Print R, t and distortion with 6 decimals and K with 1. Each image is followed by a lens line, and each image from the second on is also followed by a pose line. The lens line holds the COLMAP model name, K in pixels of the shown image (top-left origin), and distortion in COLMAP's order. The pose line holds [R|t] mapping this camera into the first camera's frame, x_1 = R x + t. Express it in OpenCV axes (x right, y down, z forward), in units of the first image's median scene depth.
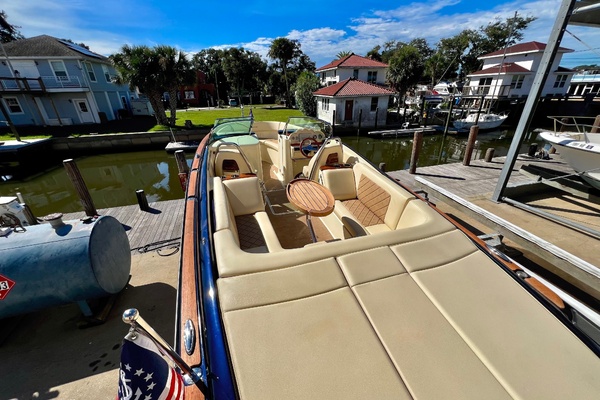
lens RADIAL K [[242.2, 0, 298.0], [0, 242.2, 201.1], [0, 0, 1]] dist [0.001651, -0.000405]
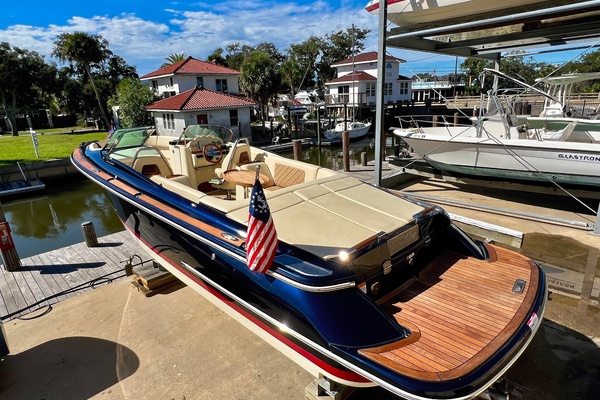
lens RADIAL K [[356.0, 0, 297.5], [0, 356.0, 198.6], [0, 0, 1]] dist [0.002315, 0.000586]
pose [[0.885352, -0.147146, 0.441021, -0.043112], [0.218081, 0.969199, -0.114426, 0.027681], [-0.410600, 0.197486, 0.890173, -0.055669]]
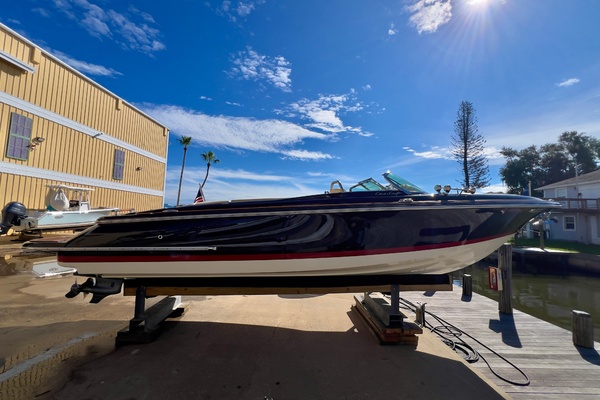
lens RADIAL K [[242.2, 0, 296.5], [0, 242.2, 200.9], [0, 0, 1]] dist [0.001651, -0.000405]
pose [[-0.246700, -0.055125, -0.967523, 0.133098], [-0.429652, 0.901116, 0.058211, -0.019201], [0.868642, 0.430059, -0.245990, 0.128114]]
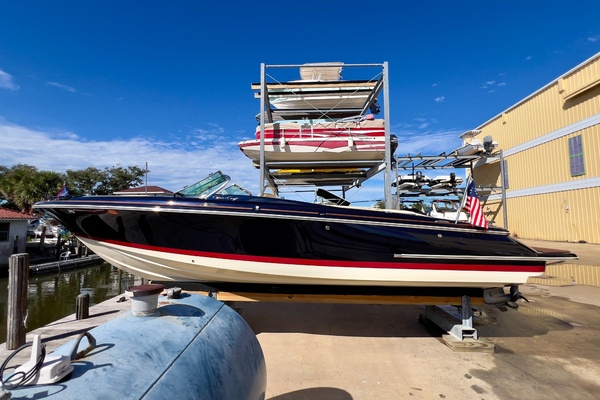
lens RADIAL K [[269.1, 0, 300.4], [0, 269.1, 198.9], [0, 0, 1]] dist [-0.002097, 0.002309]
pose [[0.283717, 0.100738, 0.953602, -0.145998], [0.405827, 0.888400, -0.214593, 0.013954], [-0.868798, 0.447881, 0.211172, 0.064649]]
